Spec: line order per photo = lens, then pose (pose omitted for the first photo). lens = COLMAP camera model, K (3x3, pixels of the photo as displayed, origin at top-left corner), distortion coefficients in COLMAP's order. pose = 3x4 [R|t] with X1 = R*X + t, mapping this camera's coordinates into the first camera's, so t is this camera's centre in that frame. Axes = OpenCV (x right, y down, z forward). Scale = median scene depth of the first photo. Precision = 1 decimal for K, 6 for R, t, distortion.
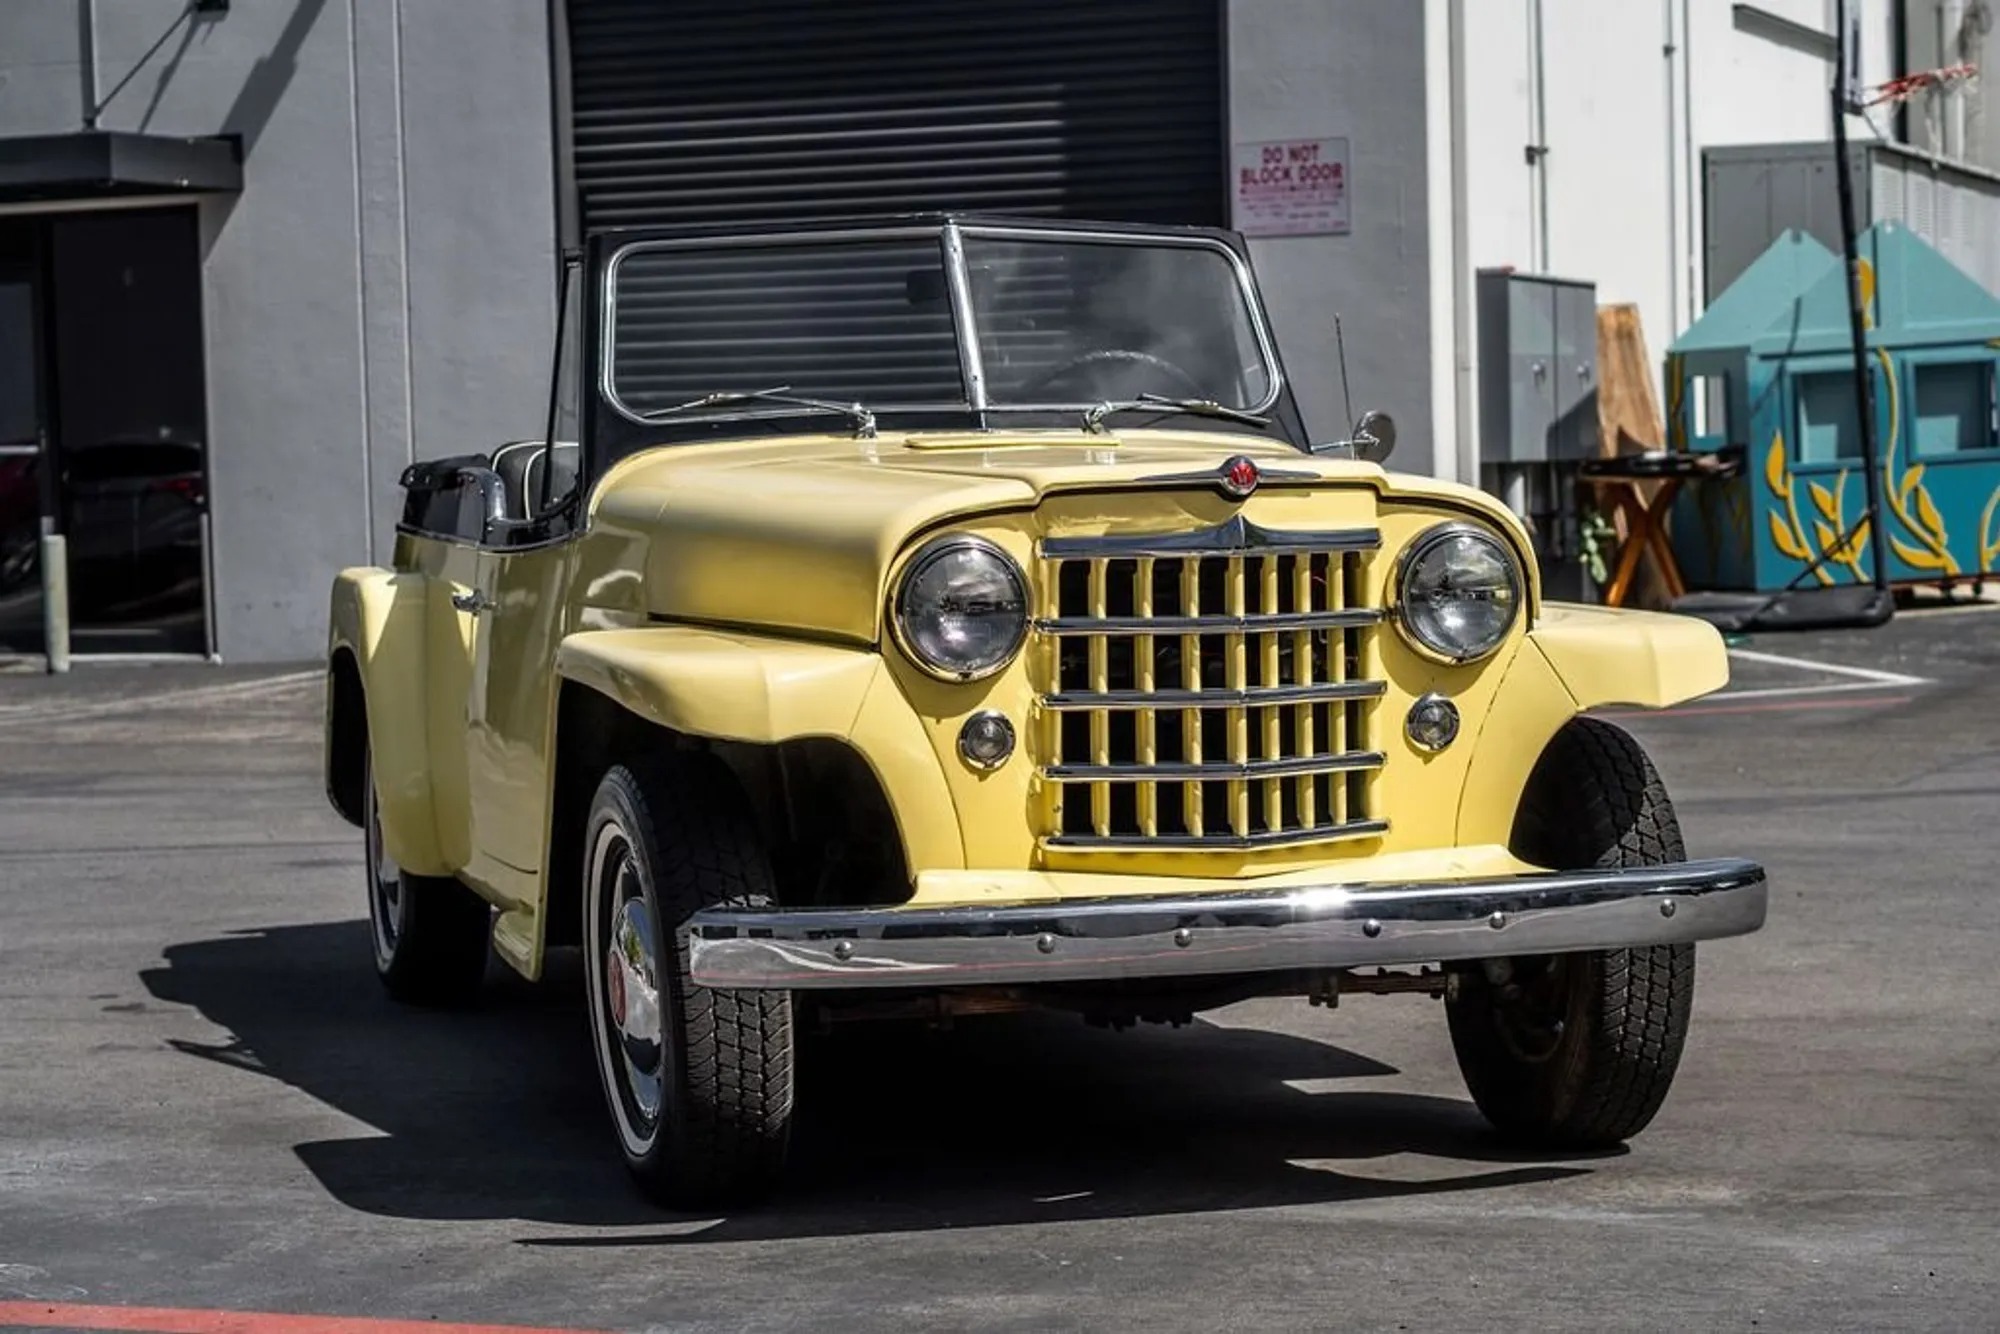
lens RADIAL K [[4375.2, 0, 1031.7], [0, 4375.2, 665.1], [0, 0, 1]] dist [0.079488, -0.057760]
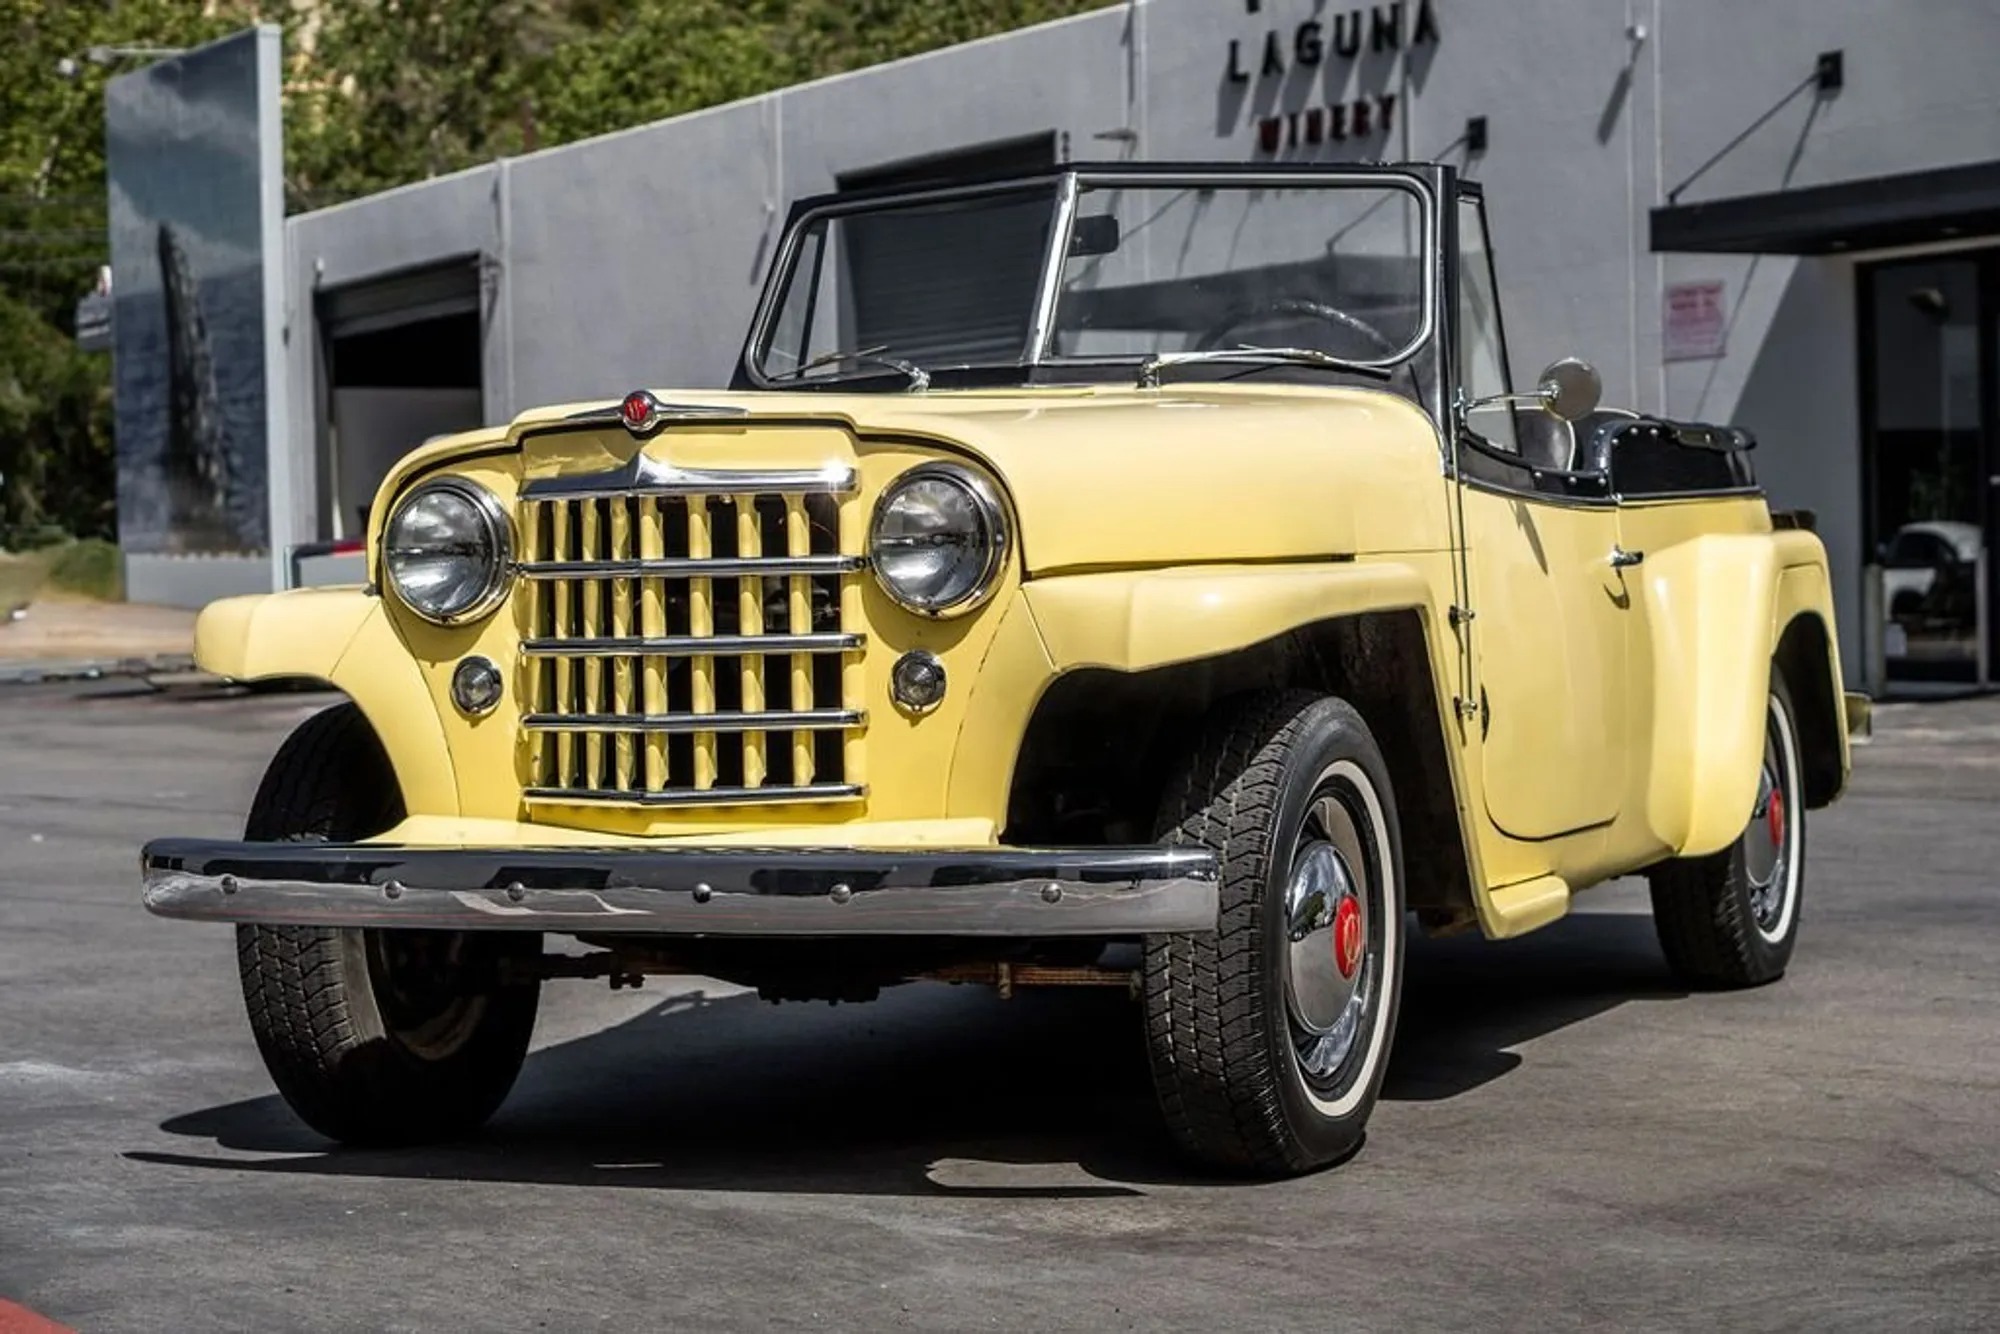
lens RADIAL K [[4375.2, 0, 1031.7], [0, 4375.2, 665.1], [0, 0, 1]] dist [0.079488, -0.057760]
pose [[0.785106, 0.017619, -0.619111, 0.690548], [-0.026256, 0.999643, -0.004847, 0.013847], [0.618805, 0.020061, 0.785289, 0.303048]]
